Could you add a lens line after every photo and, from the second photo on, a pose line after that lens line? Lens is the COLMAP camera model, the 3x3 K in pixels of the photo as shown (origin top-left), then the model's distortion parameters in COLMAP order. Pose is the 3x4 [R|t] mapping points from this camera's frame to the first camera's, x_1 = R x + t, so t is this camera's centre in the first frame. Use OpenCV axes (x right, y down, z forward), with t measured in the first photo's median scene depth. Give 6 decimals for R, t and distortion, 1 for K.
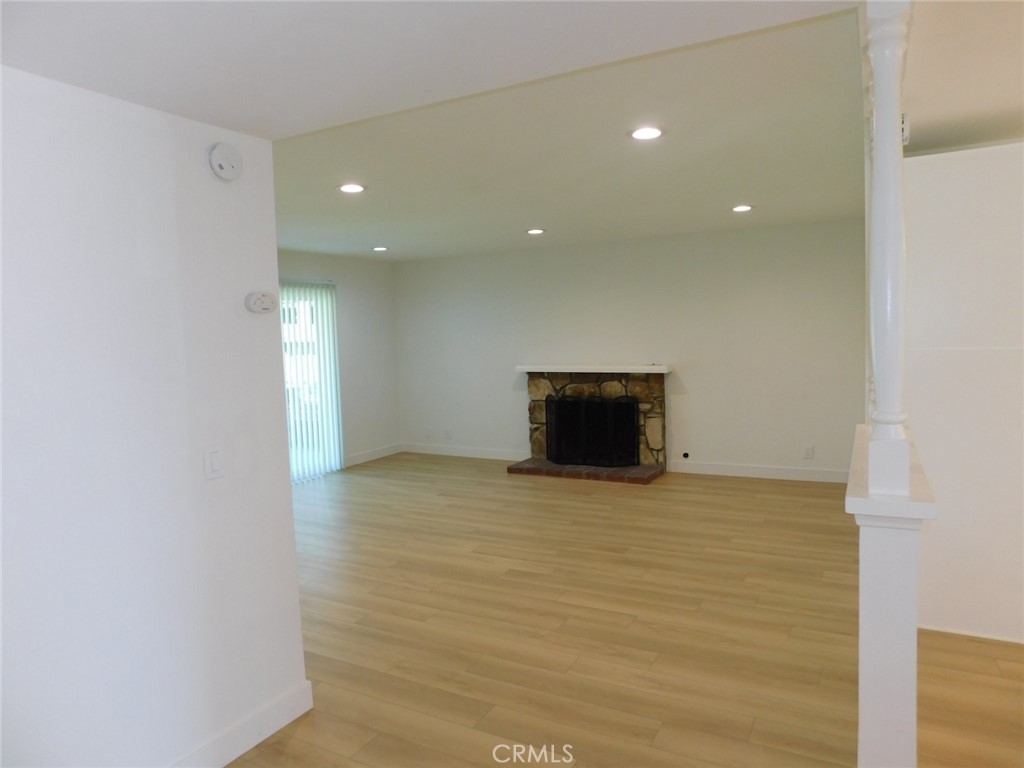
lens RADIAL K [[669.0, 0, 512.3], [0, 669.0, 380.6], [0, 0, 1]] dist [-0.067602, 0.050979]
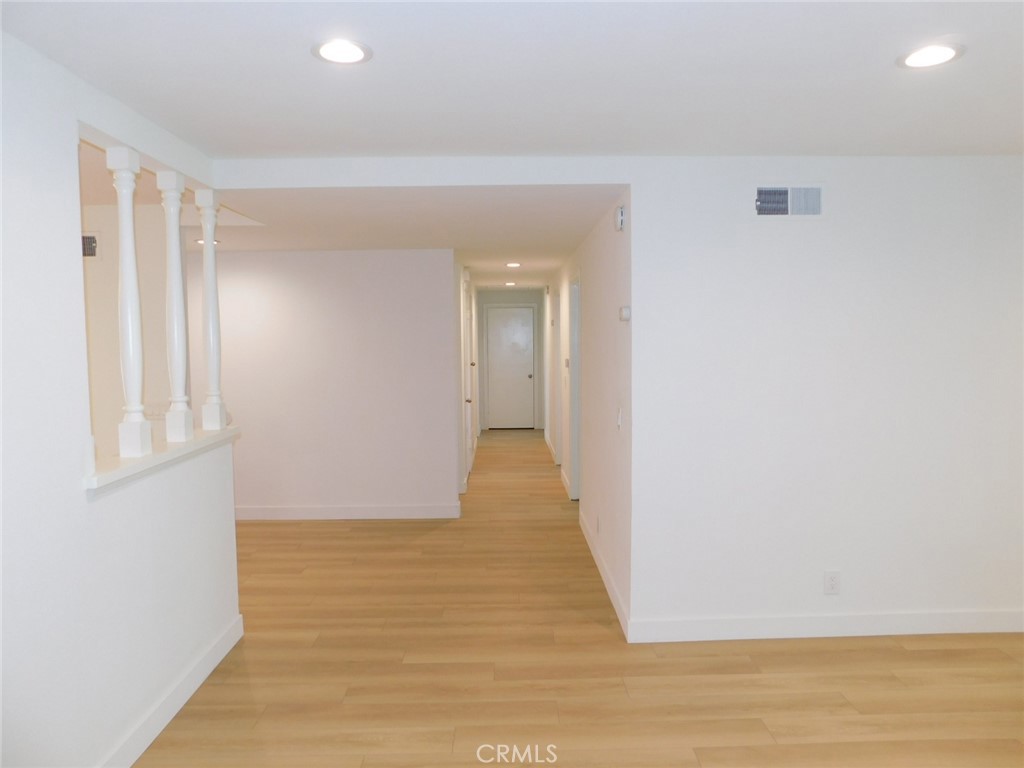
lens RADIAL K [[669.0, 0, 512.3], [0, 669.0, 380.6], [0, 0, 1]] dist [-0.067602, 0.050979]
pose [[-0.871701, 0.072383, -0.484663, 0.429296], [0.006153, 0.990570, 0.136872, -0.150847], [0.490000, 0.116330, -0.863926, 1.835581]]
